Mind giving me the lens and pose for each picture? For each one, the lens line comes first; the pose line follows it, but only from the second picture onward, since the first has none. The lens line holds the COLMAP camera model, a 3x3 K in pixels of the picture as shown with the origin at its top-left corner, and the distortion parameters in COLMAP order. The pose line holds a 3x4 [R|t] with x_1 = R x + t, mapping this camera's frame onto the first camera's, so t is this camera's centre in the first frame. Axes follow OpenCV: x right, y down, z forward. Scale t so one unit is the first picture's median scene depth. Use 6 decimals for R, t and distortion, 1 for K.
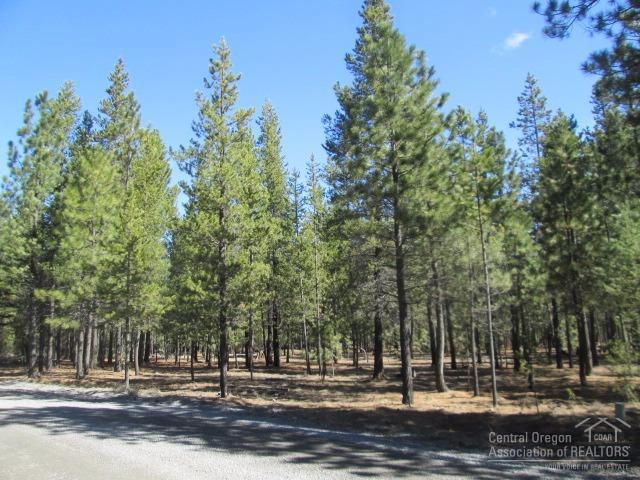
lens RADIAL K [[521.5, 0, 320.0], [0, 521.5, 227.5], [0, 0, 1]] dist [-0.029906, 0.001448]
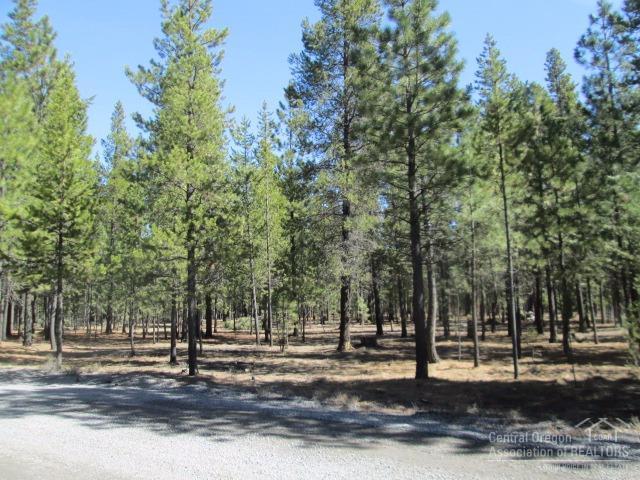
lens RADIAL K [[520.9, 0, 309.3], [0, 520.9, 241.8], [0, 0, 1]] dist [-0.051324, 0.014815]
pose [[0.983159, 0.020918, 0.181551, -0.106297], [-0.035415, 0.996403, 0.076981, 0.030565], [-0.179288, -0.082115, 0.980364, 0.105437]]
